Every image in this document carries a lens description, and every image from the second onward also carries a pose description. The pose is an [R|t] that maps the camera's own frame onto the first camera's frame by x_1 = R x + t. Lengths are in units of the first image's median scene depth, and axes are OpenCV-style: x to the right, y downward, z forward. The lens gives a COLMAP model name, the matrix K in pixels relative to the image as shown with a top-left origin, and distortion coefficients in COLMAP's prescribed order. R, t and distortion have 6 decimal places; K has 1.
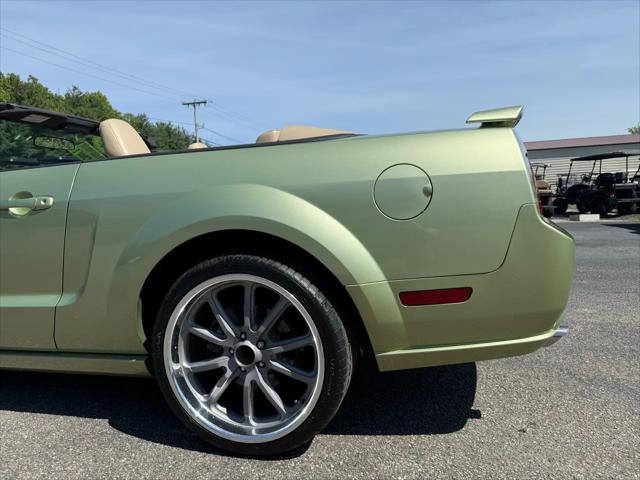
lens RADIAL K [[449.3, 0, 314.8], [0, 449.3, 235.8], [0, 0, 1]] dist [0.025240, -0.037138]
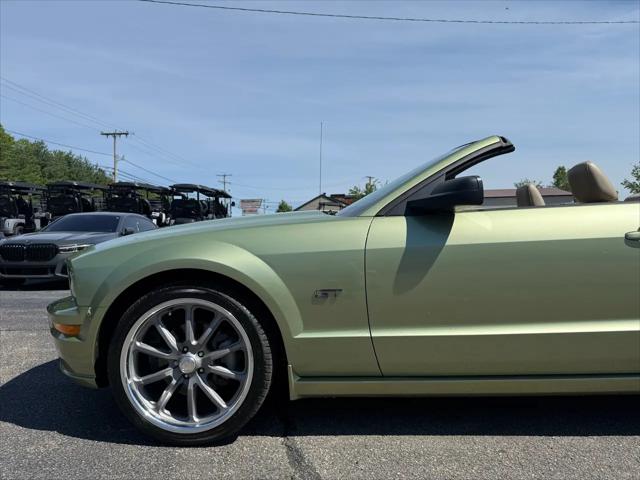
lens RADIAL K [[449.3, 0, 318.6], [0, 449.3, 236.9], [0, 0, 1]] dist [0.025240, -0.037138]
pose [[0.976211, 0.028281, 0.214972, -0.512032], [-0.009426, 0.996055, -0.088233, 0.011732], [-0.216619, 0.084108, 0.972626, 0.032666]]
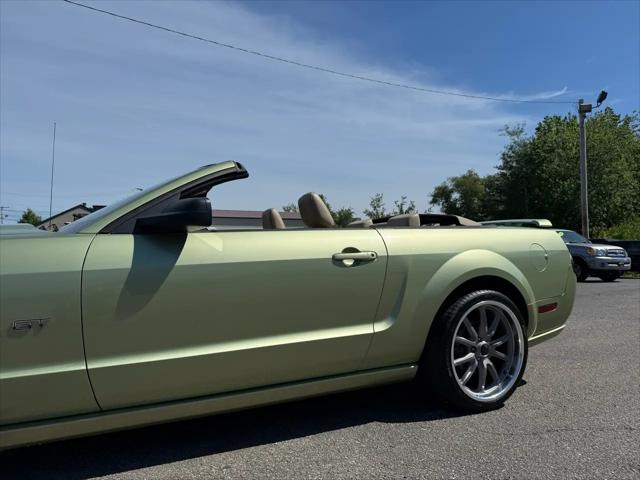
lens RADIAL K [[449.3, 0, 322.0], [0, 449.3, 240.0], [0, 0, 1]] dist [0.025240, -0.037138]
pose [[0.754203, 0.057302, 0.654137, -0.481883], [0.025919, 0.992811, -0.116853, 0.009964], [-0.656130, 0.105086, 0.747295, 0.020672]]
